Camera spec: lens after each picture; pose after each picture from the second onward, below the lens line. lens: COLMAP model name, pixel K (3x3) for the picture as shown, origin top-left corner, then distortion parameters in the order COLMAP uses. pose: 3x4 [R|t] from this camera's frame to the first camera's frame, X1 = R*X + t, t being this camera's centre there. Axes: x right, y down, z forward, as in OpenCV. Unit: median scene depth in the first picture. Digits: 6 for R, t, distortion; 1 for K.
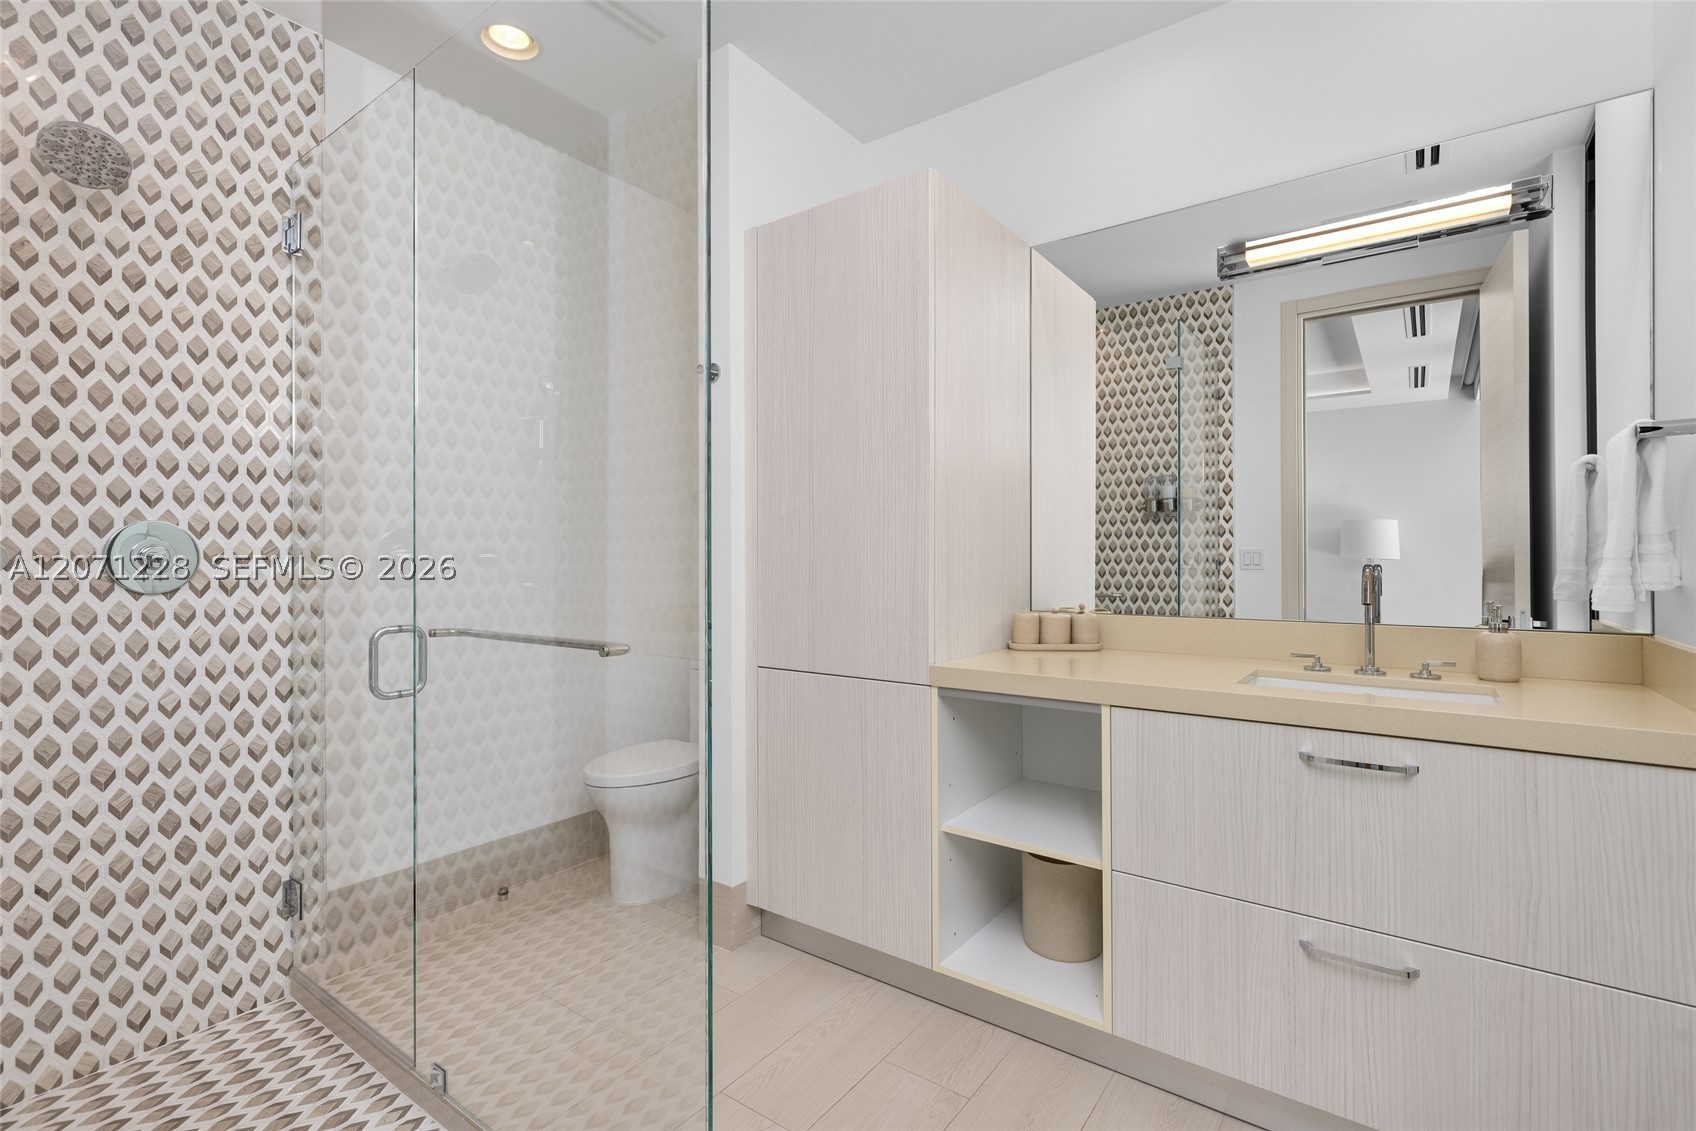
lens RADIAL K [[783.1, 0, 848.7], [0, 783.1, 564.4], [0, 0, 1]] dist [0.009753, -0.000338]
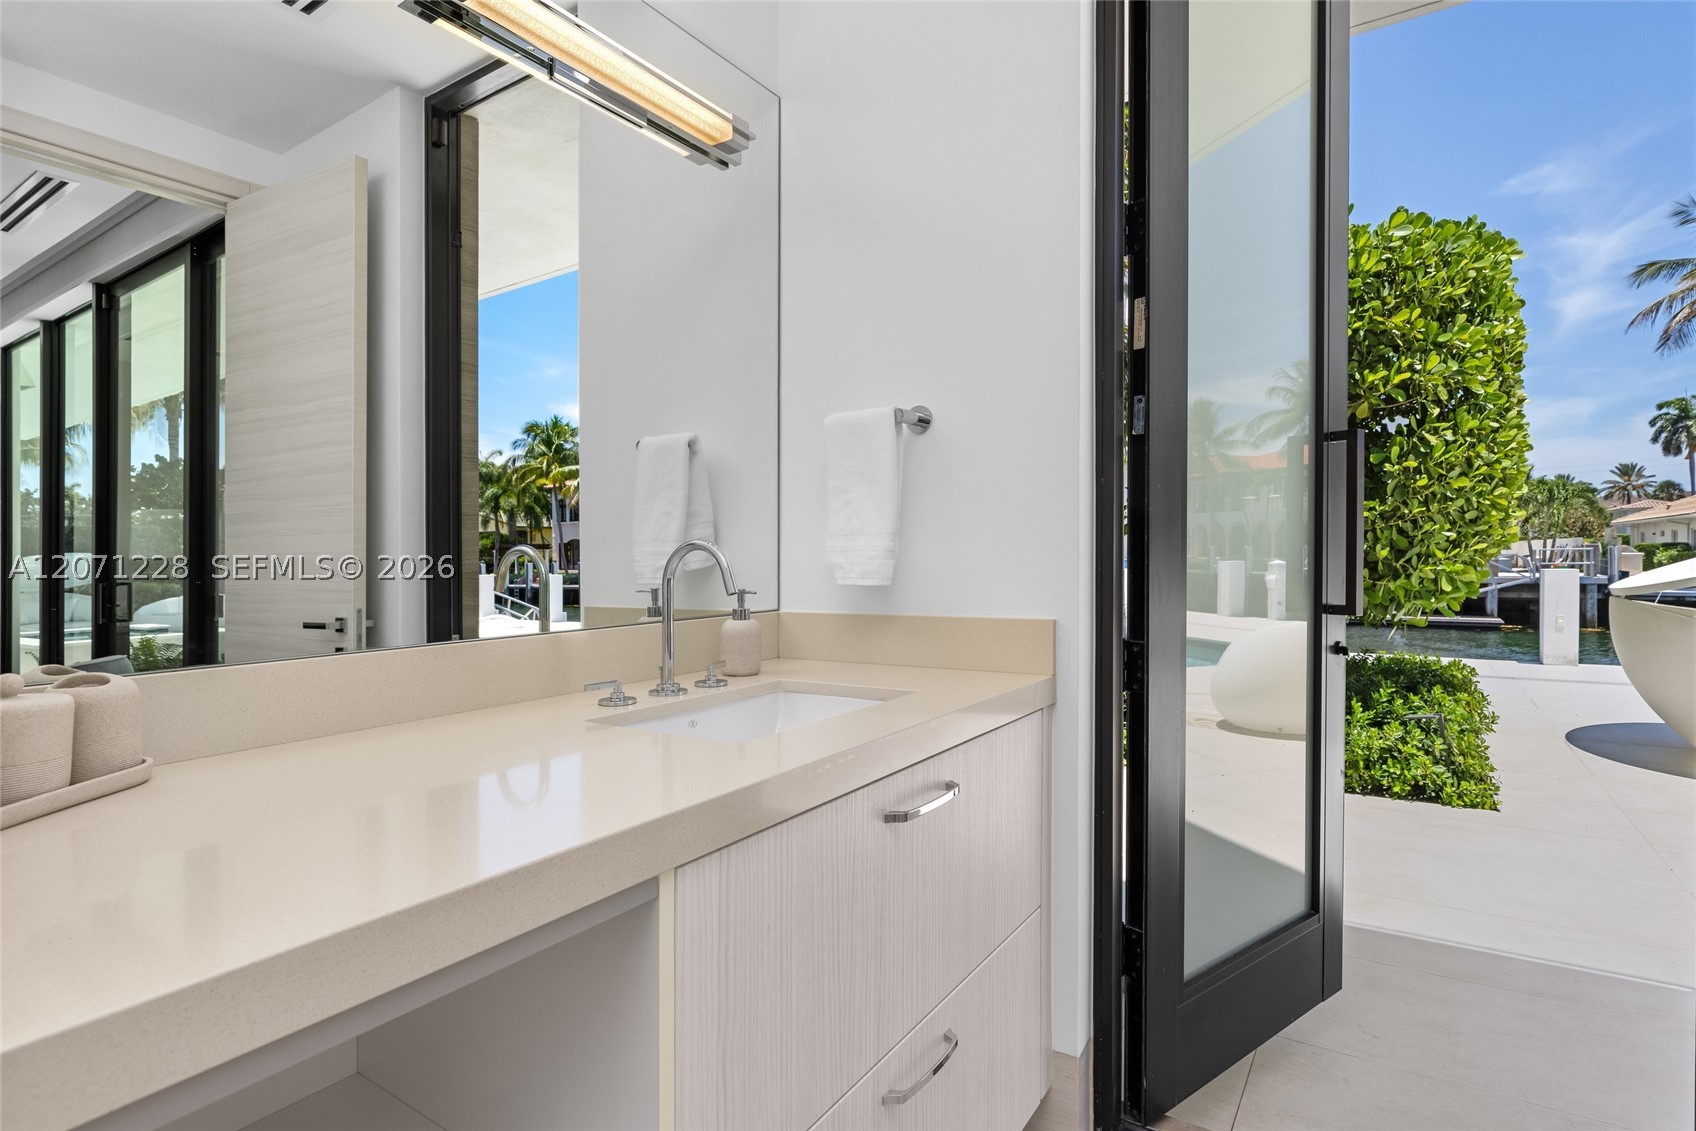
lens RADIAL K [[870.4, 0, 846.7], [0, 870.4, 557.2], [0, 0, 1]] dist [-0.003527, -0.000698]
pose [[-0.044301, -0.006854, 0.998995, -0.145057], [-0.000277, 0.999977, 0.006849, 0.009284], [-0.999018, 0.000027, -0.044302, 0.921069]]
